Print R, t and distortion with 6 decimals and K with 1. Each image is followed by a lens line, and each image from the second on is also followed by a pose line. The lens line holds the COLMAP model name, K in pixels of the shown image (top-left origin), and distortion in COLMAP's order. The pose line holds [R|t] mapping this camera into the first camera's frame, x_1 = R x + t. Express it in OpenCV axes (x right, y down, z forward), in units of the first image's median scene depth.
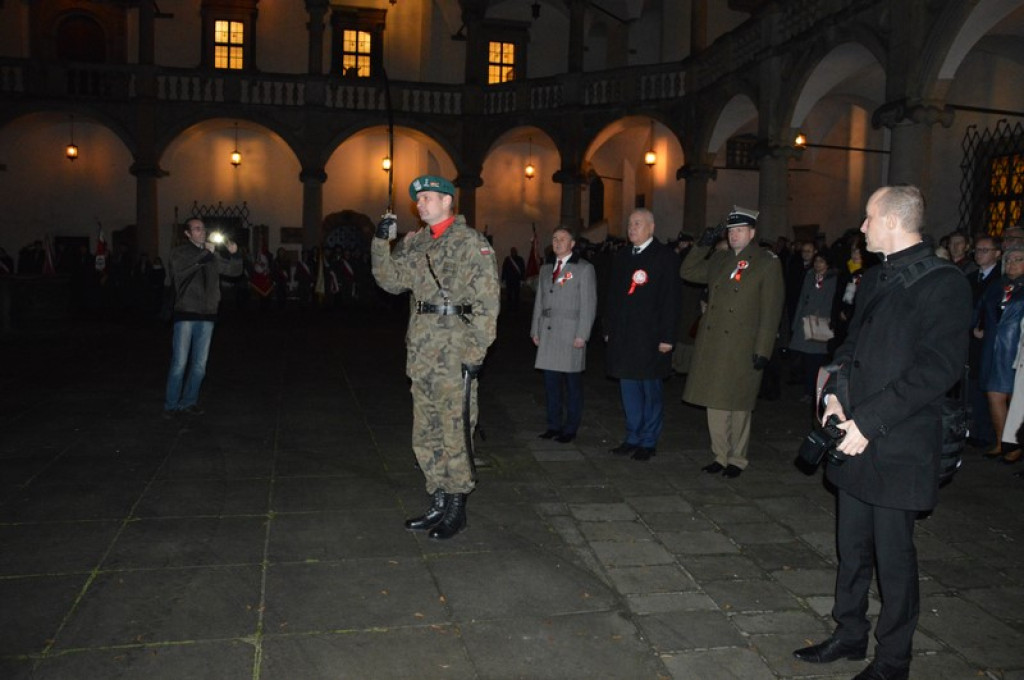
lens RADIAL K [[818.4, 0, 513.2], [0, 818.4, 341.1], [0, 0, 1]] dist [-0.146627, 0.106885]
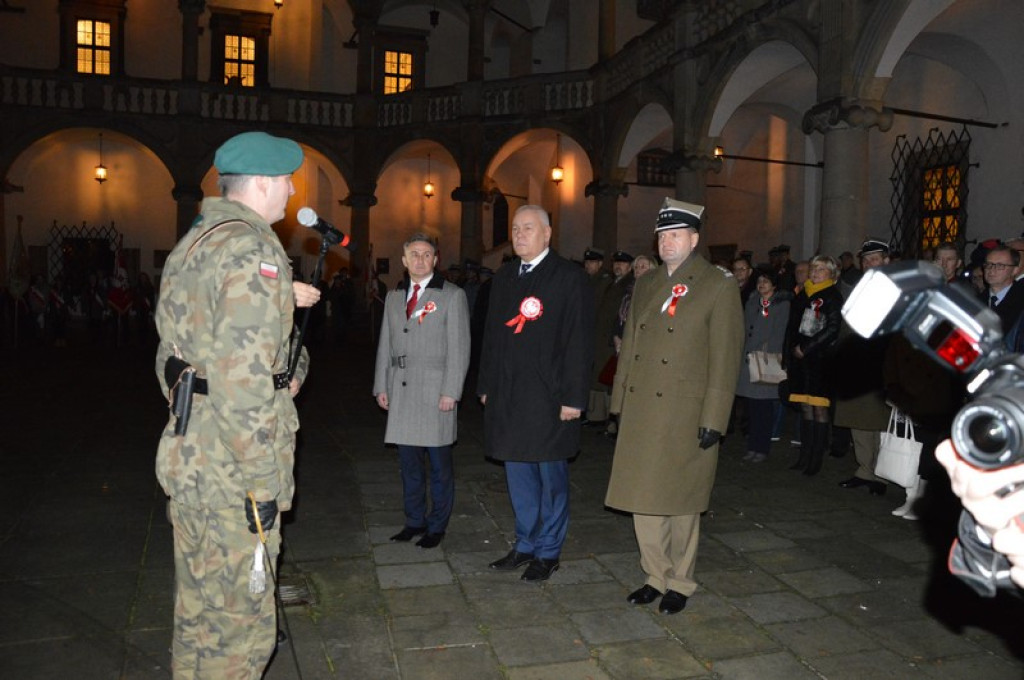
lens RADIAL K [[818.4, 0, 514.0], [0, 818.4, 341.4], [0, 0, 1]] dist [-0.146627, 0.106885]
pose [[0.994033, -0.012577, 0.108351, 0.028228], [0.015738, 0.999474, -0.028373, -0.013118], [-0.107937, 0.029909, 0.993708, 0.137017]]
